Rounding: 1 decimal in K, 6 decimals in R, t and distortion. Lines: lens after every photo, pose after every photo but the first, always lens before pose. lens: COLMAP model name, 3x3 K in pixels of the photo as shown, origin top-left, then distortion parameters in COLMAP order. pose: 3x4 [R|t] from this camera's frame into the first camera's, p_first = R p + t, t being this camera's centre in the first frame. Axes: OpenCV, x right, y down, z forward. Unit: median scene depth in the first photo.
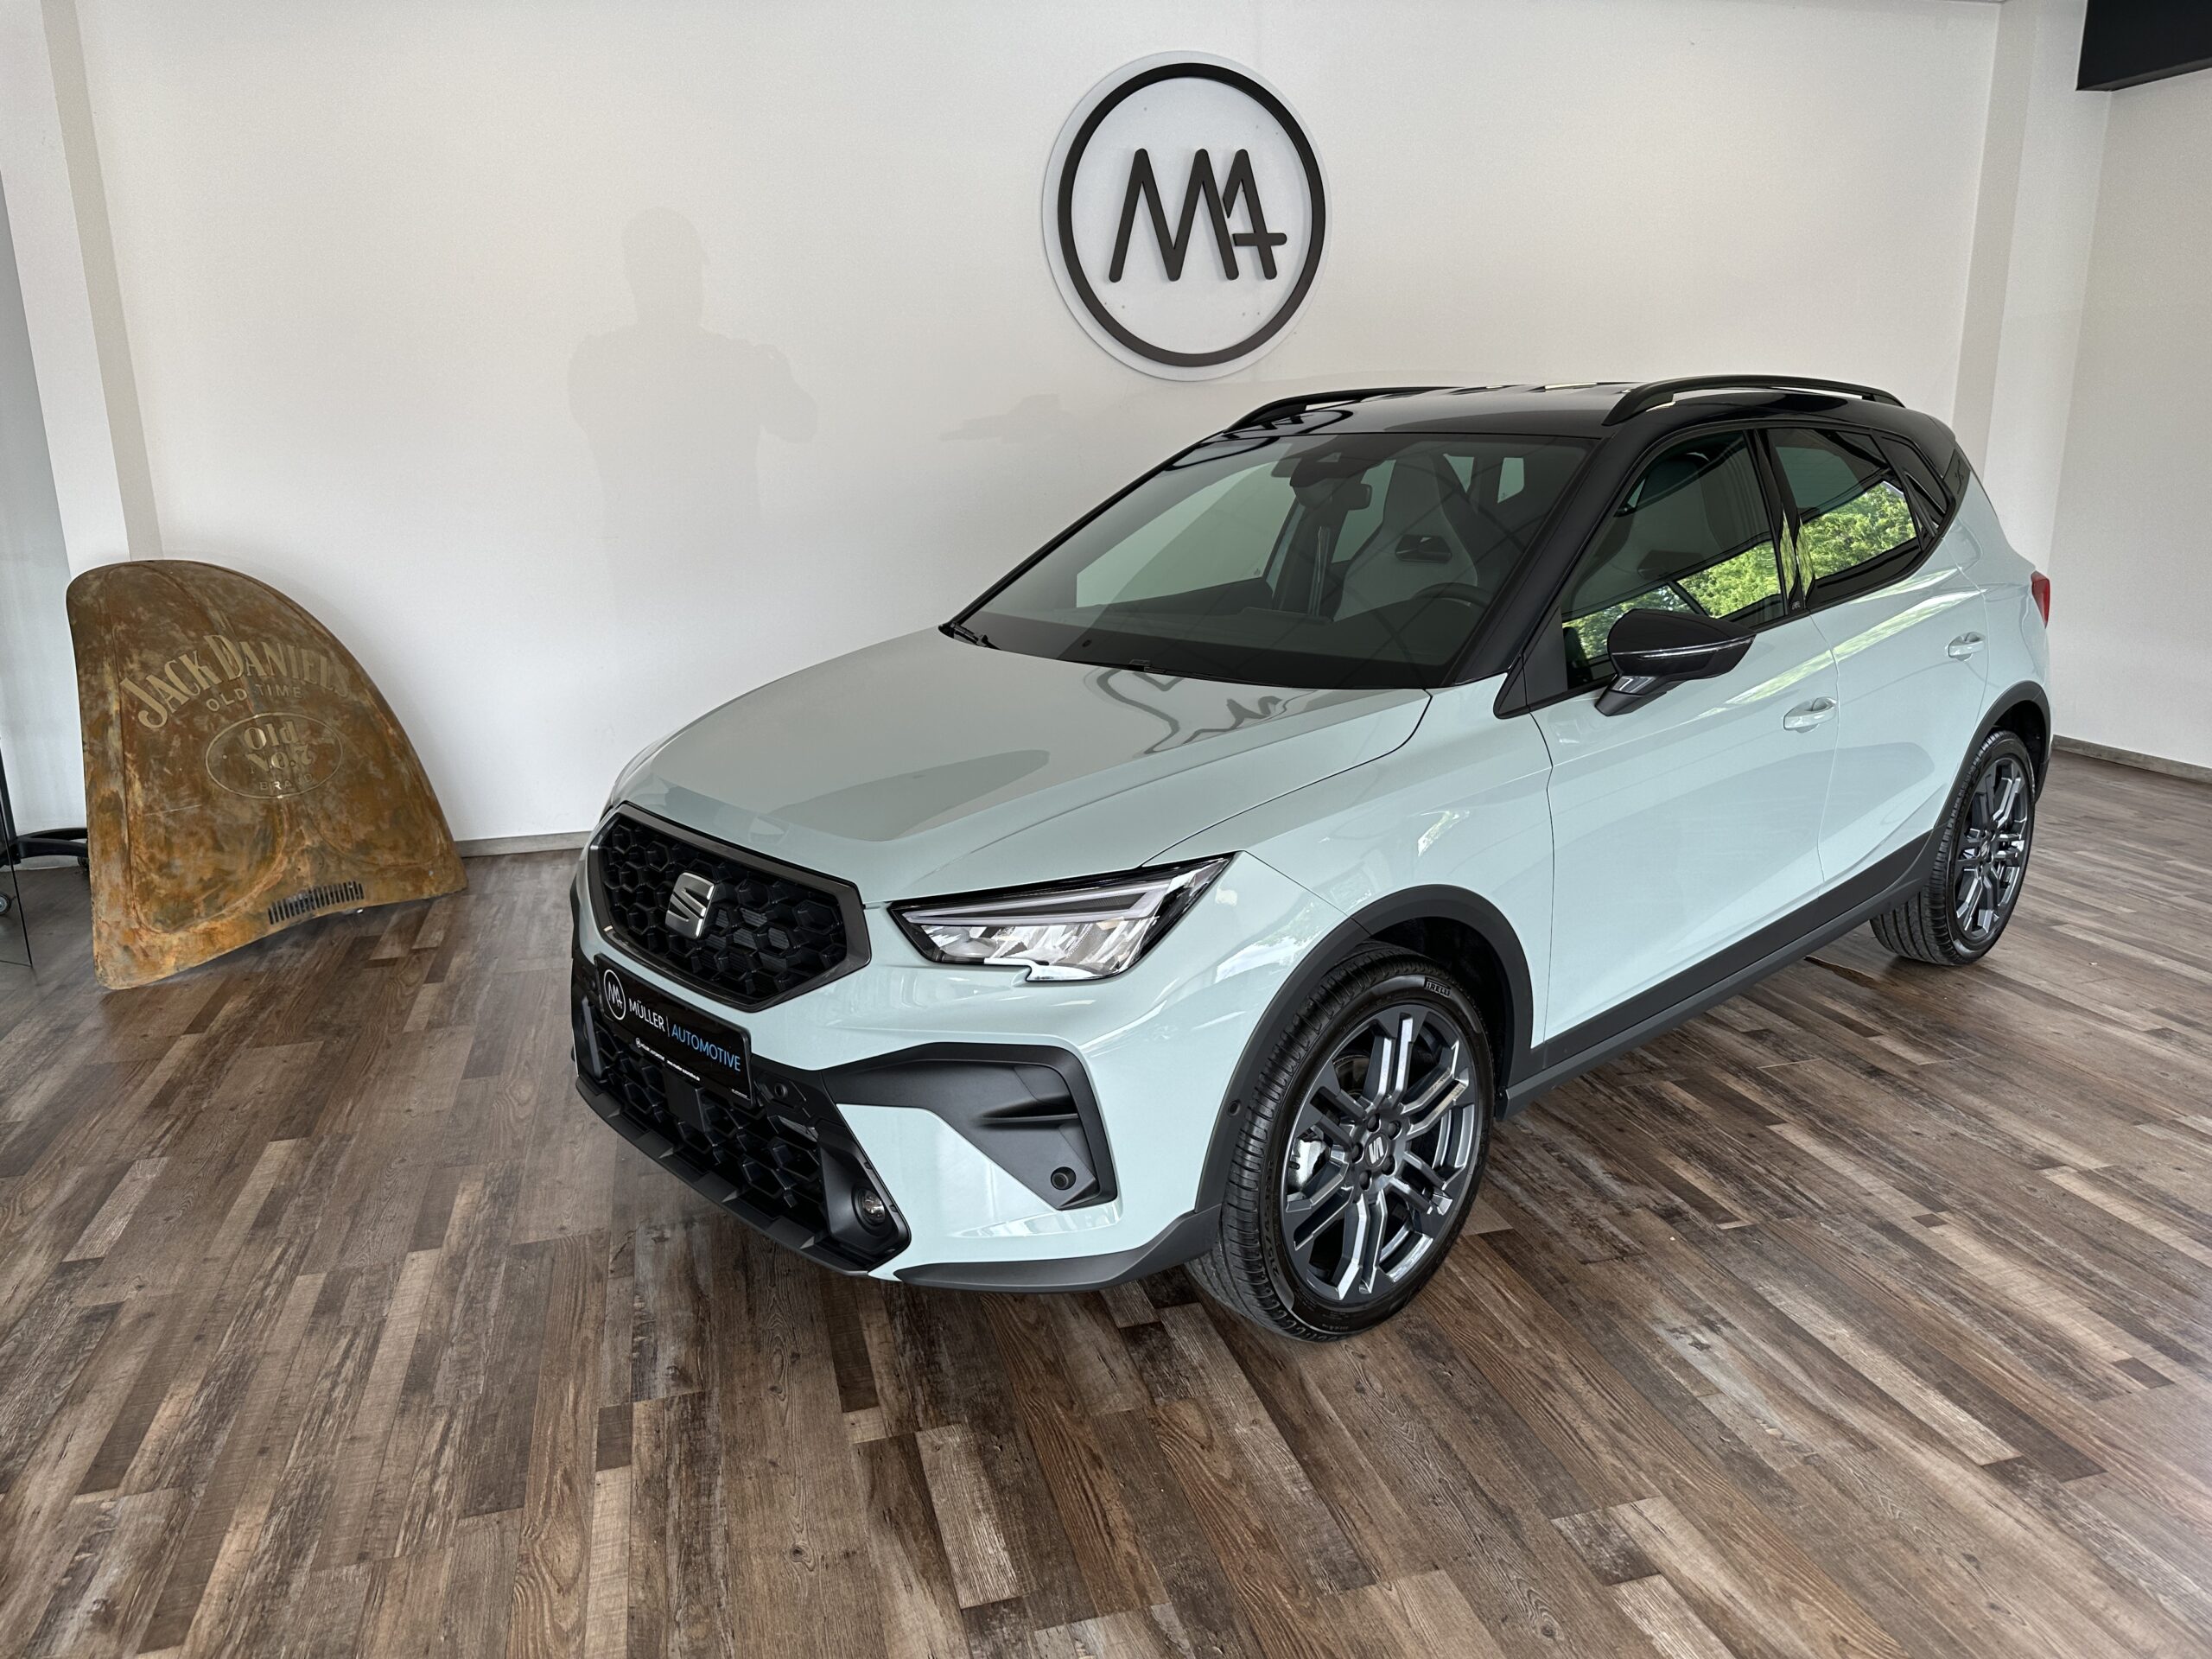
lens RADIAL K [[1552.9, 0, 1109.3], [0, 1552.9, 828.4], [0, 0, 1]] dist [0.003701, -0.006126]
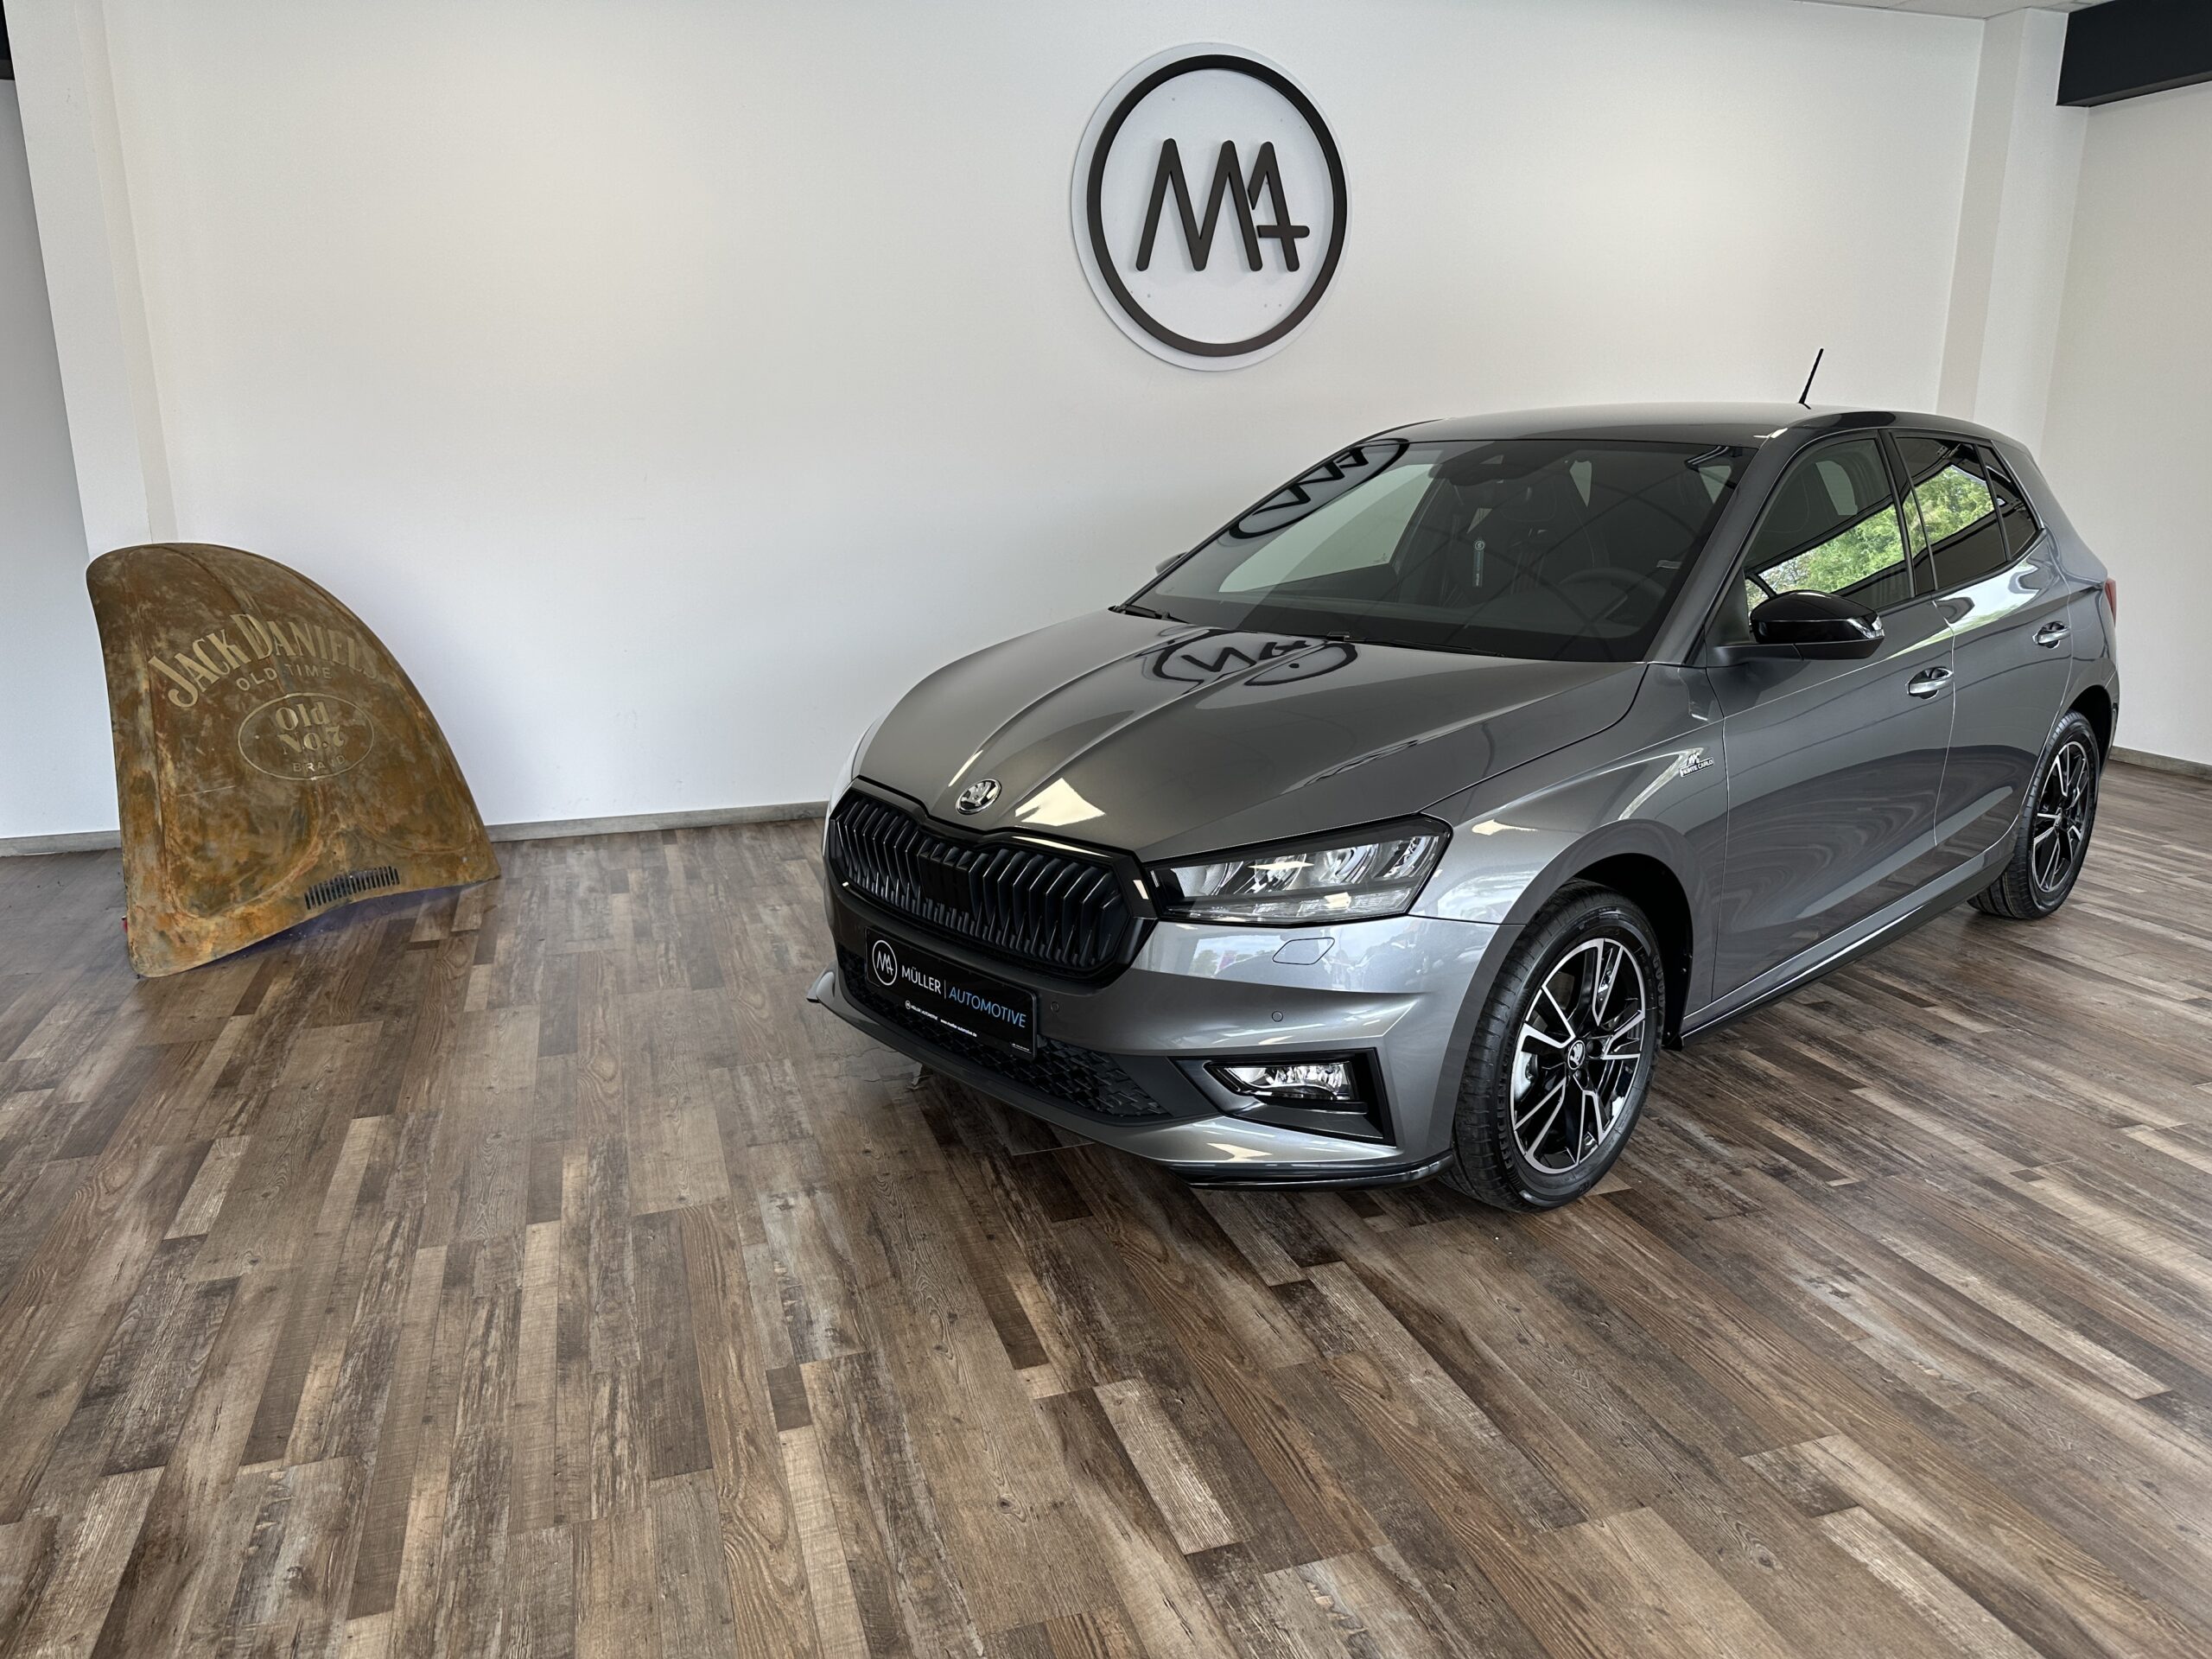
lens RADIAL K [[1547.2, 0, 1108.3], [0, 1547.2, 831.7], [0, 0, 1]] dist [0.012499, -0.015380]
pose [[0.998700, 0.000616, 0.050970, -0.148026], [-0.000464, 0.999995, -0.002990, 0.030205], [-0.050972, 0.002962, 0.998696, 0.002796]]
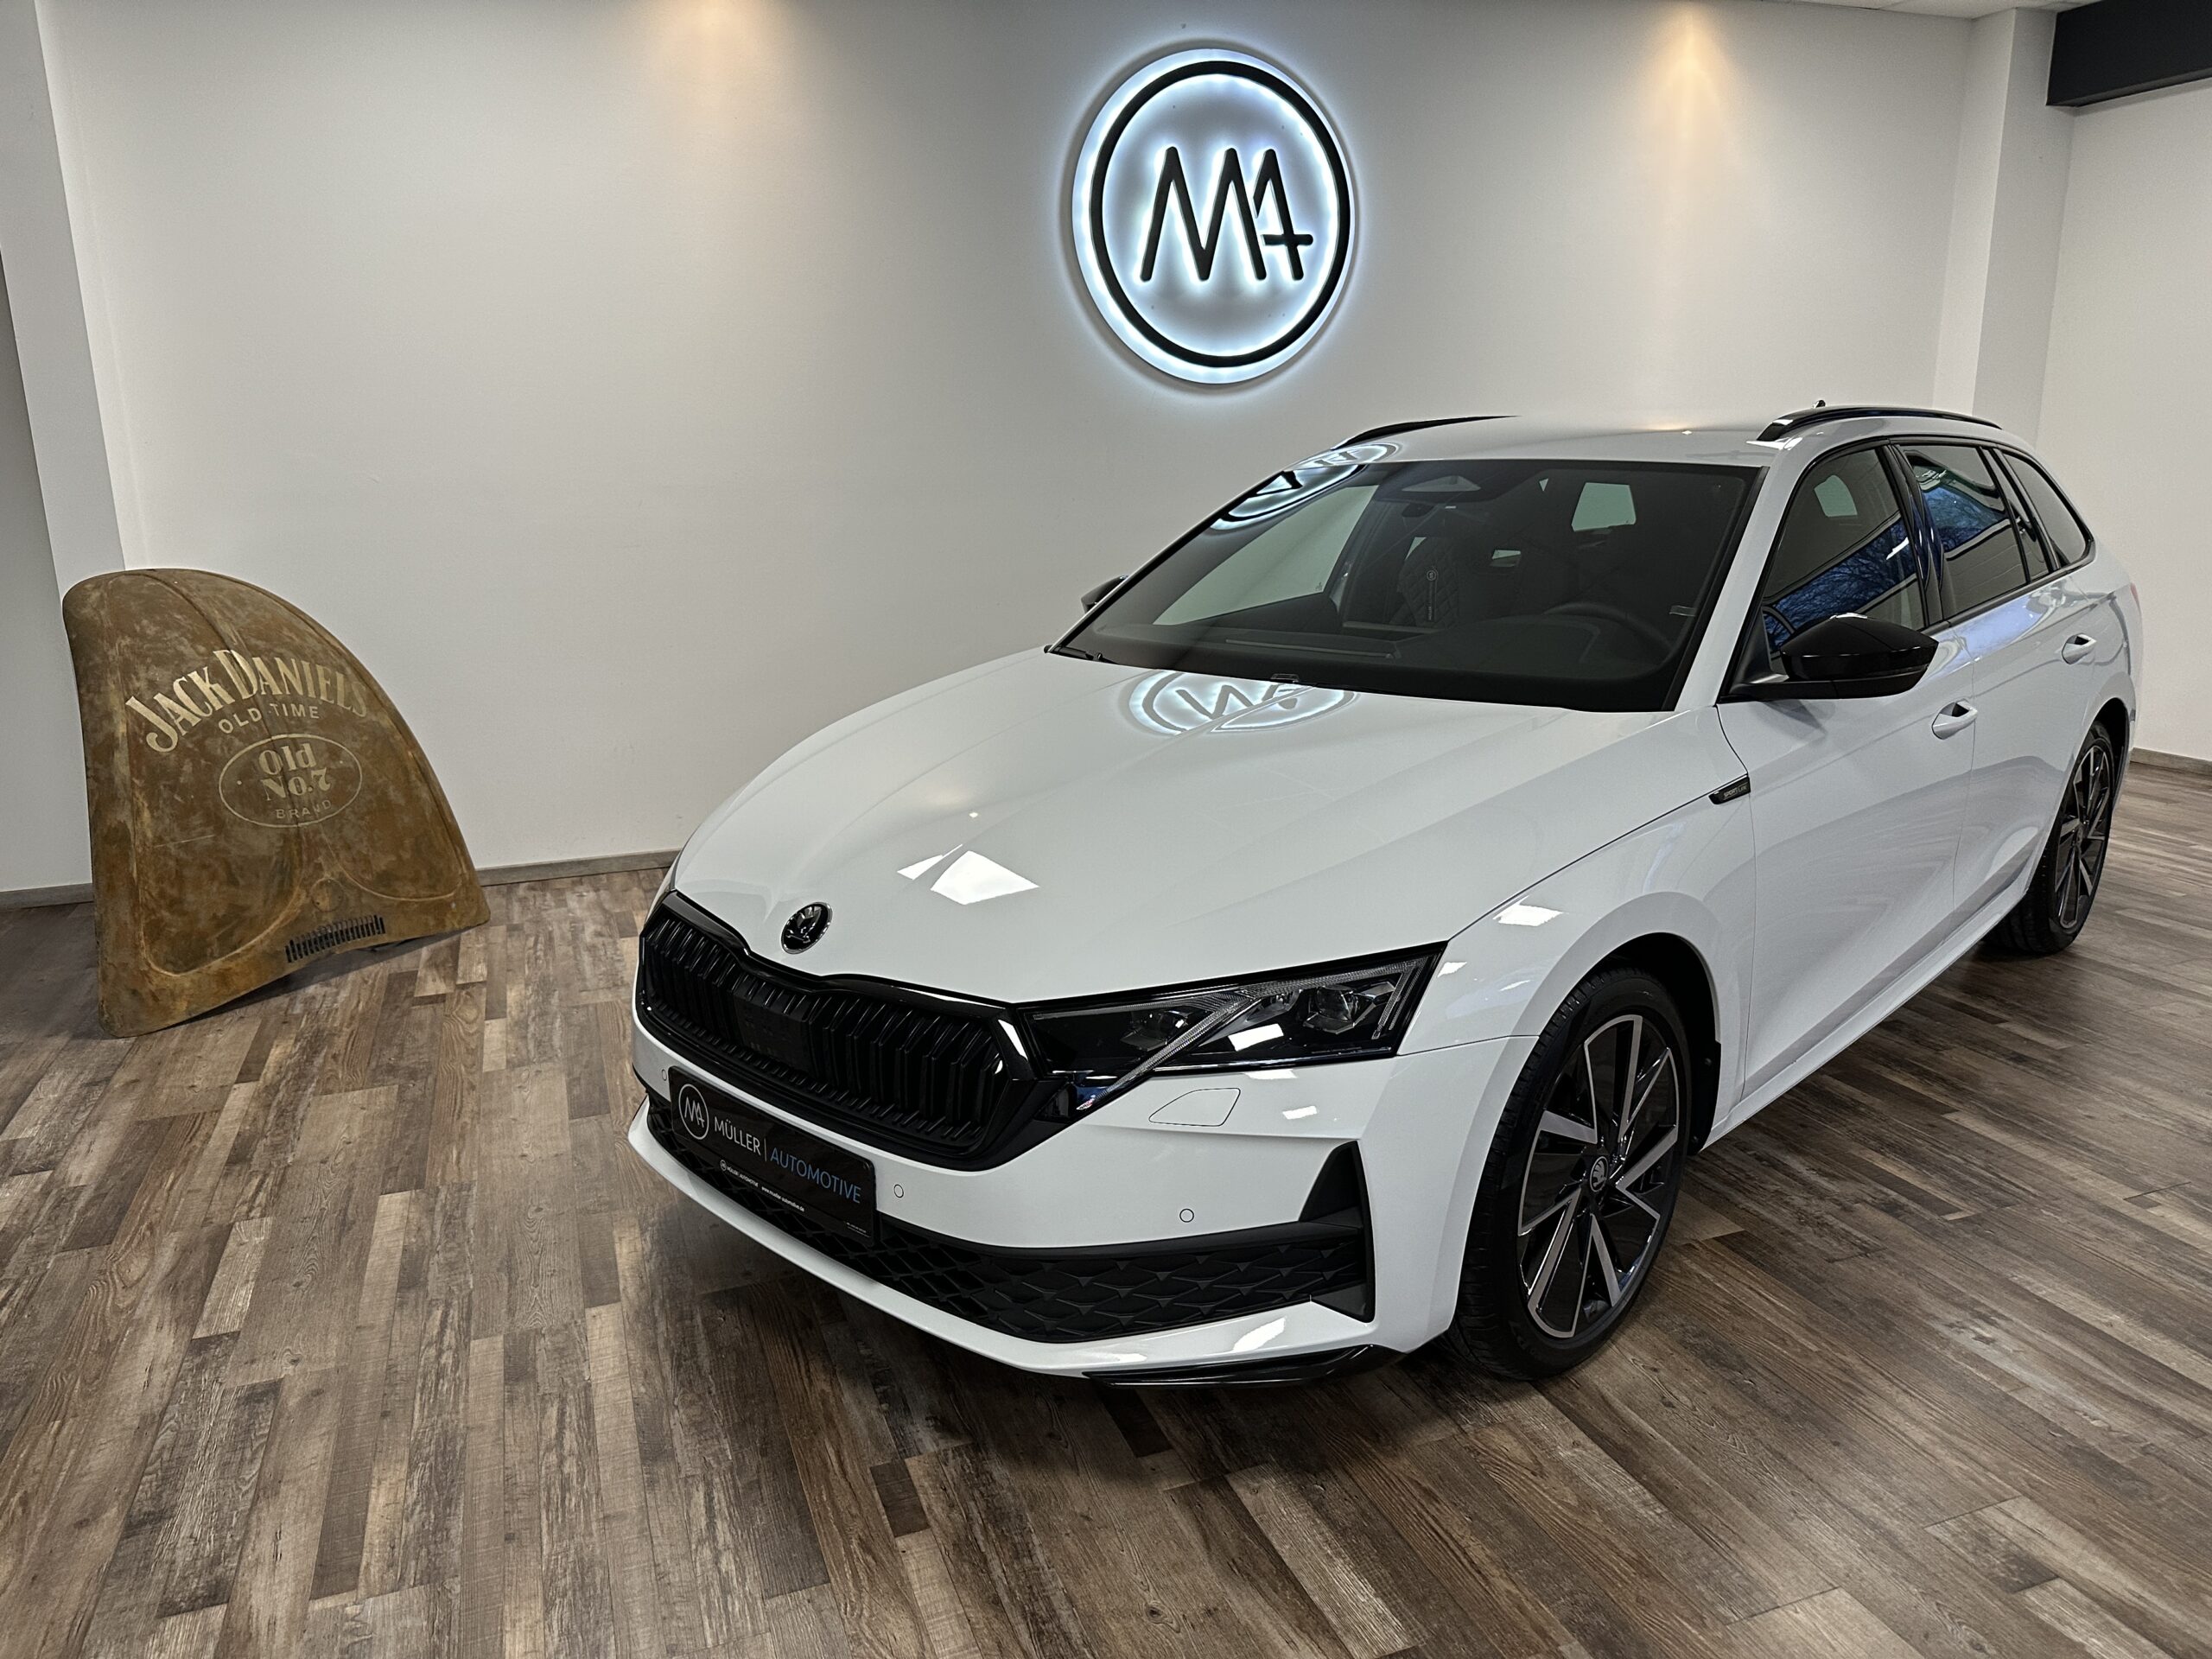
lens RADIAL K [[1556.5, 0, 1106.7], [0, 1556.5, 830.4], [0, 0, 1]] dist [0.004087, -0.006817]
pose [[0.996367, -0.023427, 0.081876, -0.234651], [0.024416, 0.999640, -0.011104, 0.009049], [-0.081586, 0.013062, 0.996581, 0.060453]]
